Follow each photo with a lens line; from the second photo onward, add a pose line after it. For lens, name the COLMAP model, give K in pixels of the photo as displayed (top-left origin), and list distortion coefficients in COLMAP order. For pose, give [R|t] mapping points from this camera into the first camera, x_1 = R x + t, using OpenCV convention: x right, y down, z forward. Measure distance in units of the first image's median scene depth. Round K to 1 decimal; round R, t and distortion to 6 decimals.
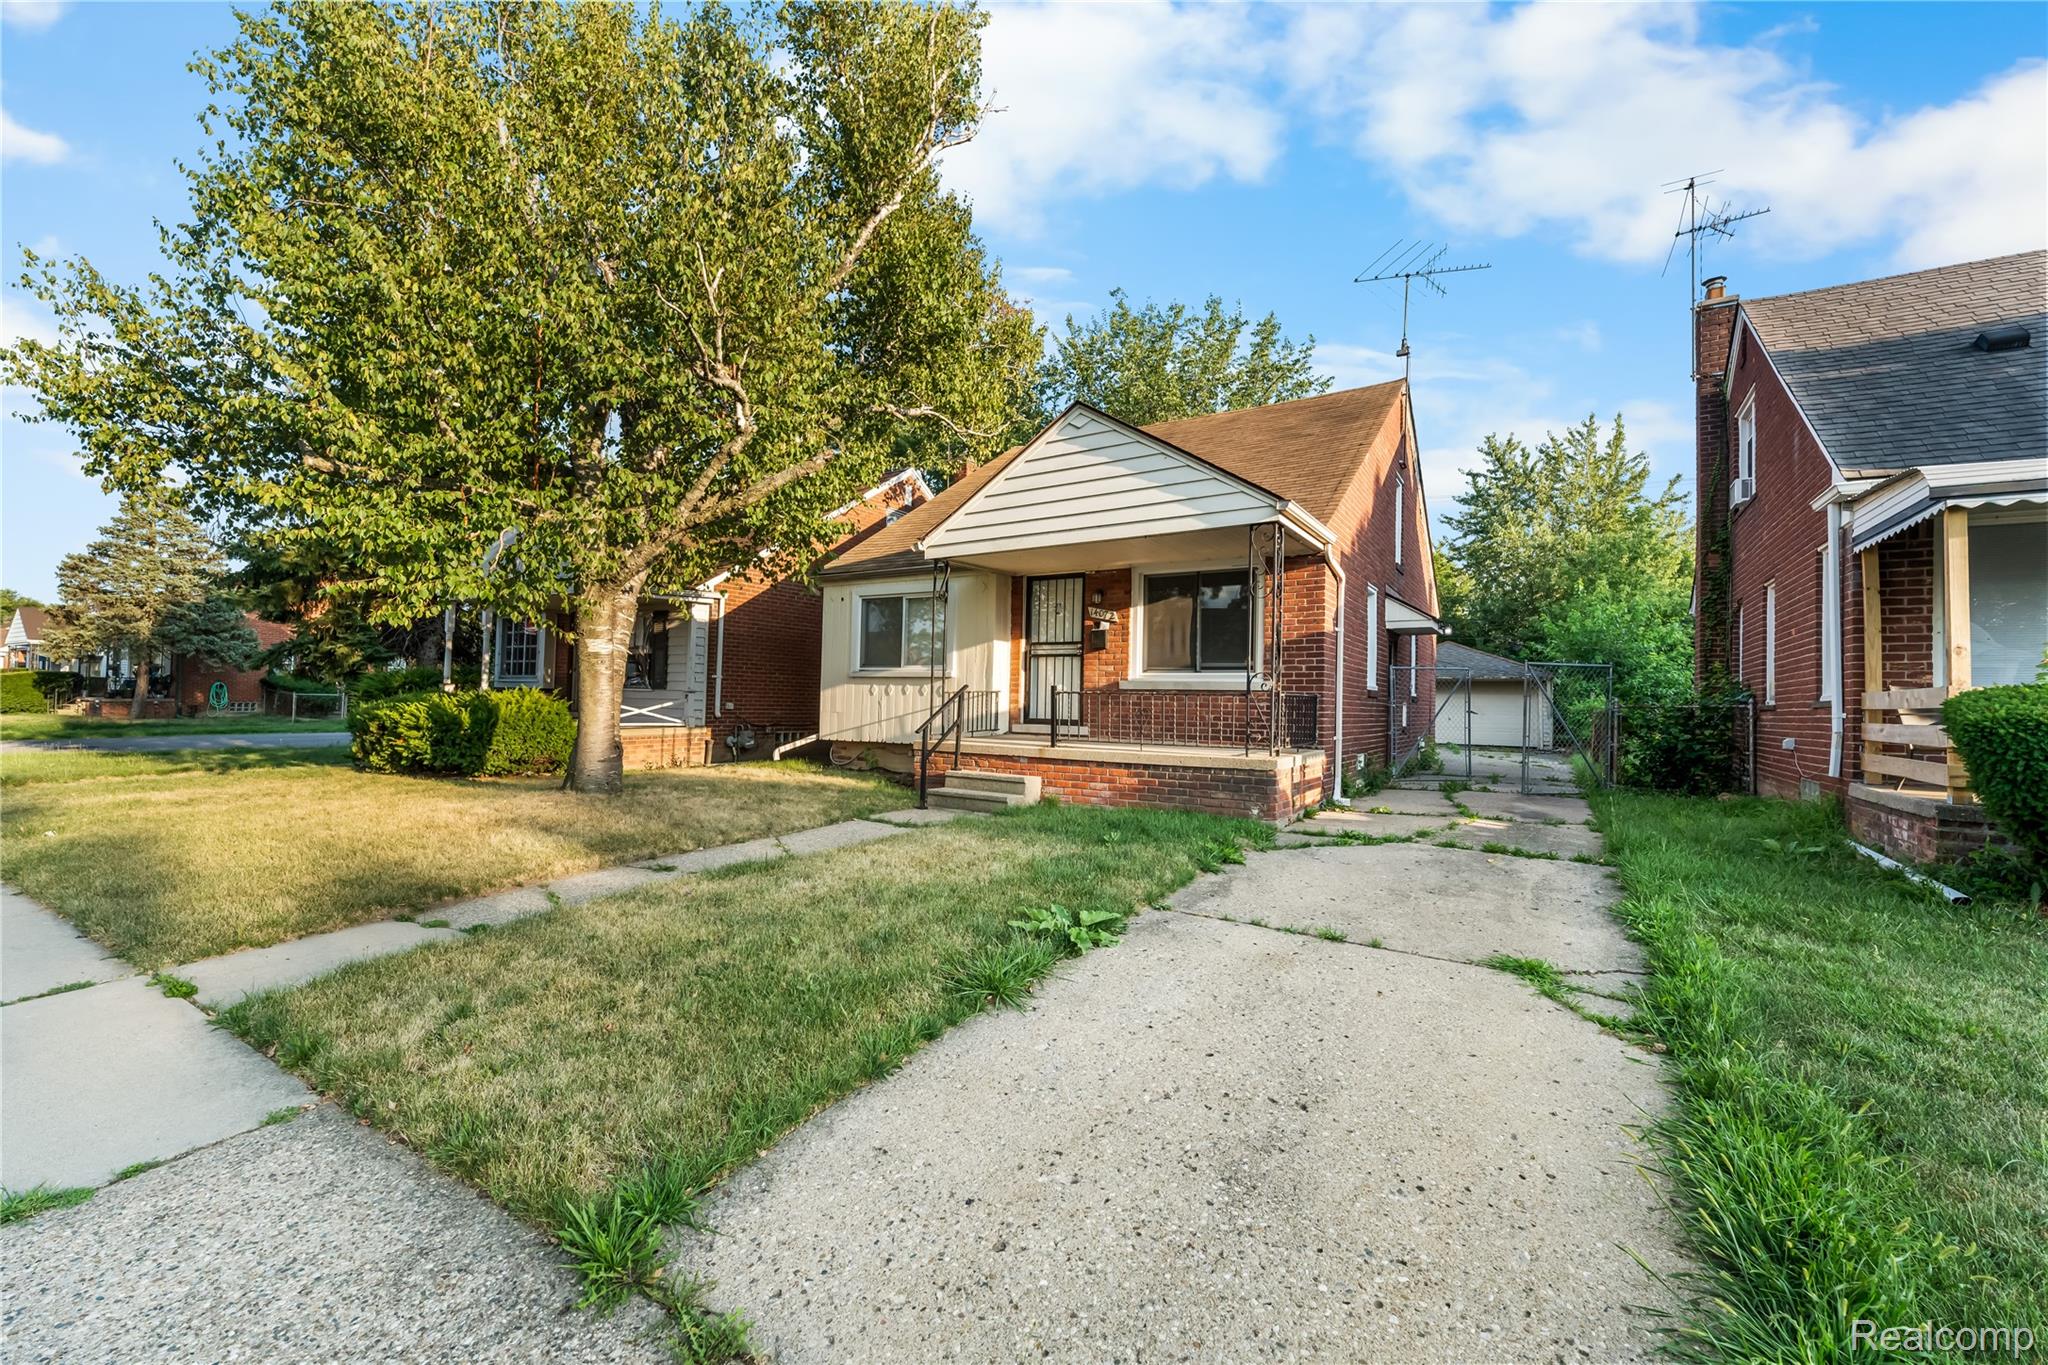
lens RADIAL K [[865.3, 0, 1024.9], [0, 865.3, 667.8], [0, 0, 1]] dist [-0.002389, 0.000052]
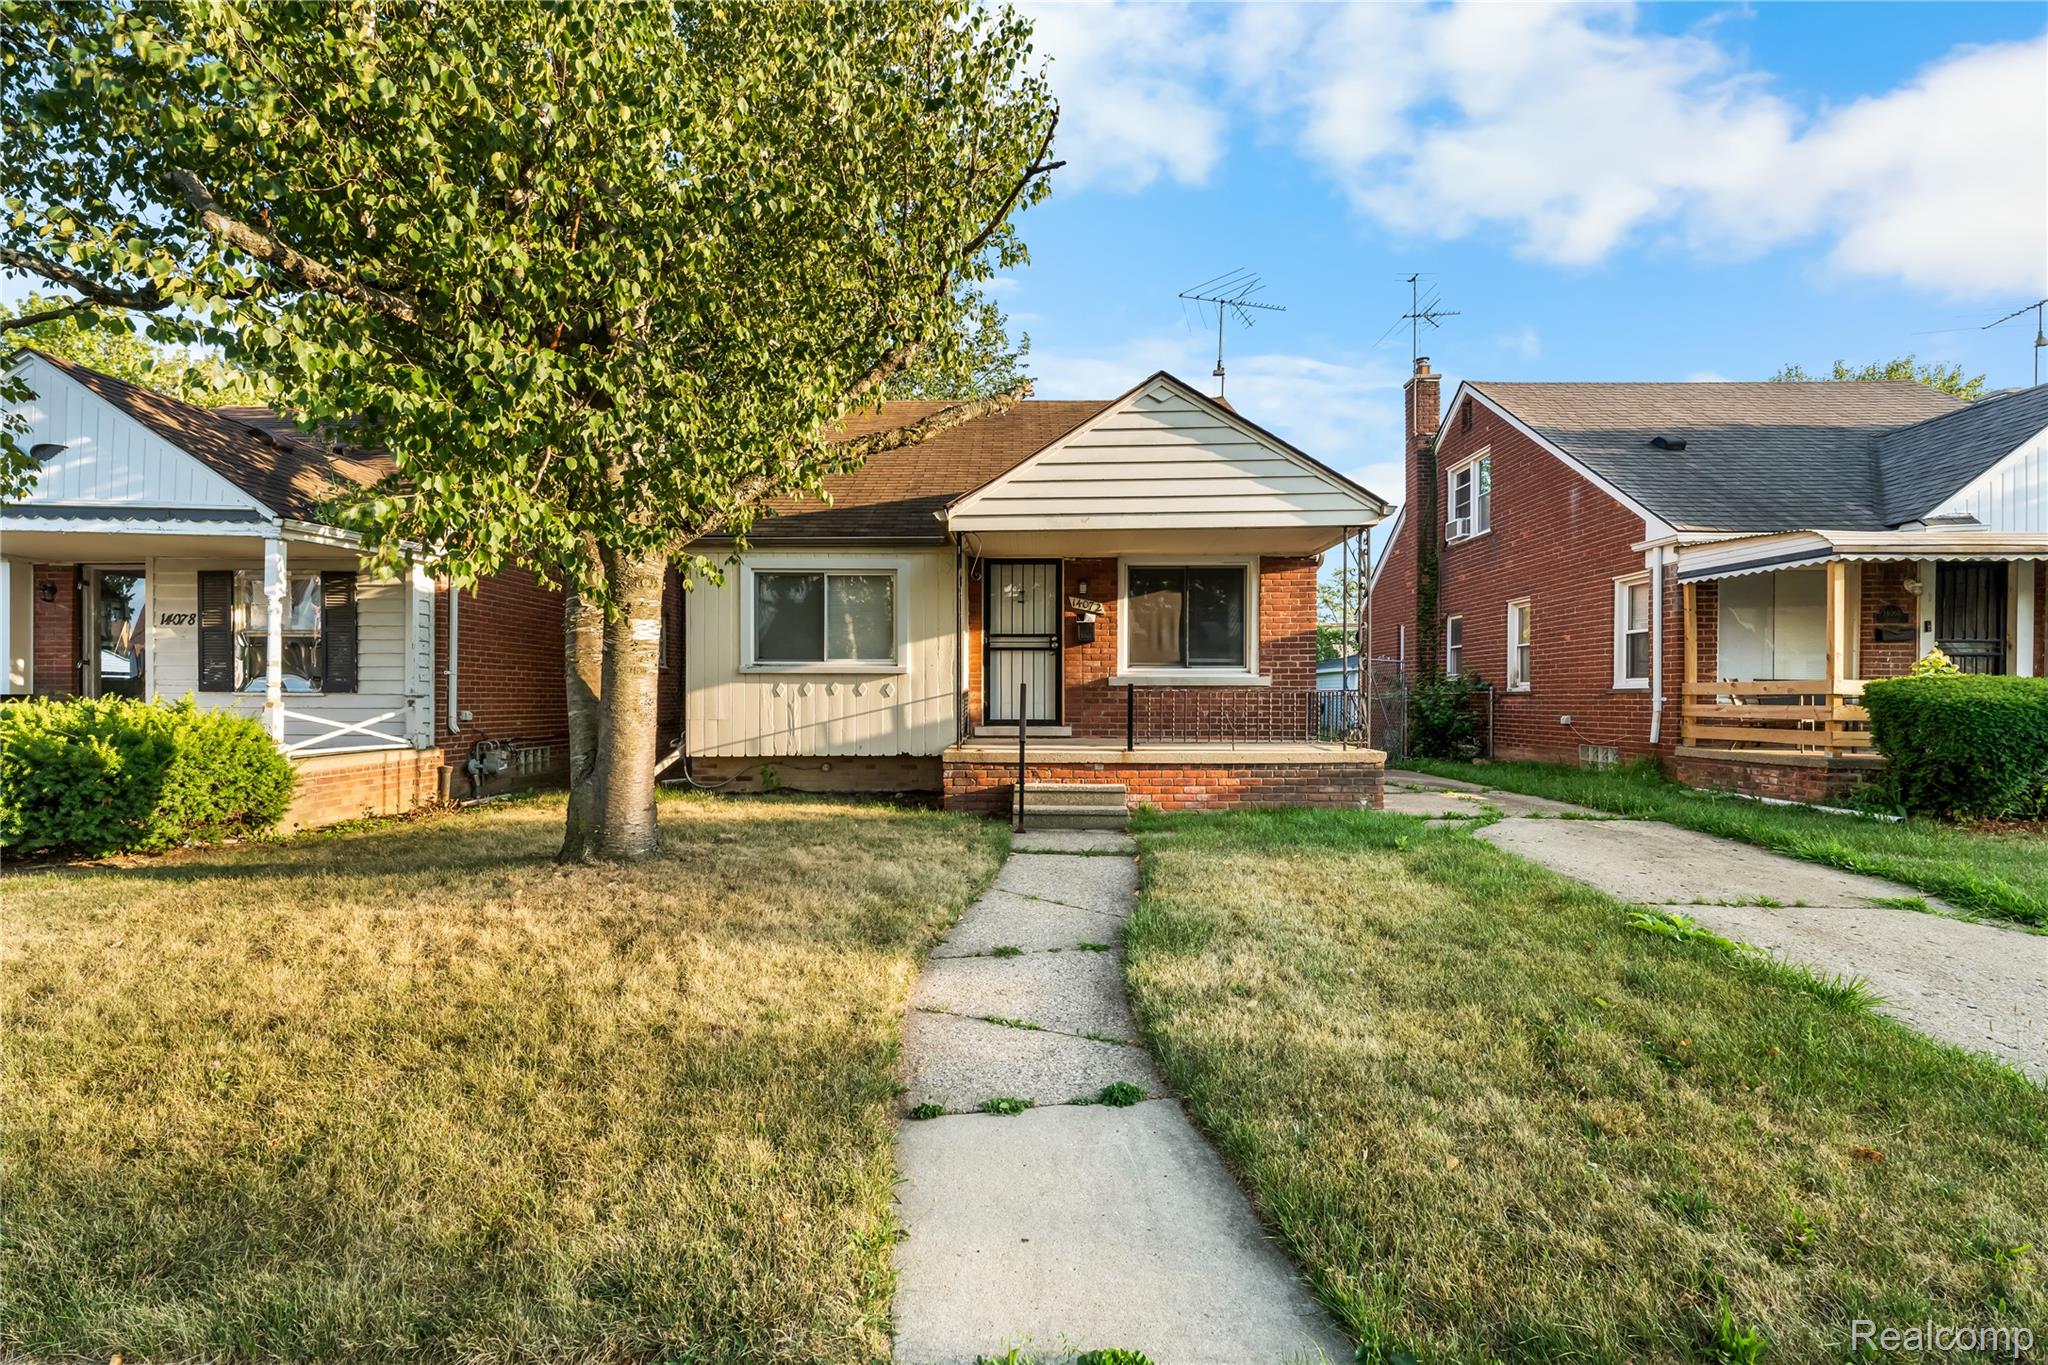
lens RADIAL K [[865.3, 0, 1024.0], [0, 865.3, 697.8], [0, 0, 1]] dist [-0.002389, 0.000052]
pose [[0.846090, -0.021484, 0.532607, -0.466456], [-0.003755, 0.998922, 0.046258, -0.005442], [-0.533027, -0.041138, 0.845098, 0.246230]]
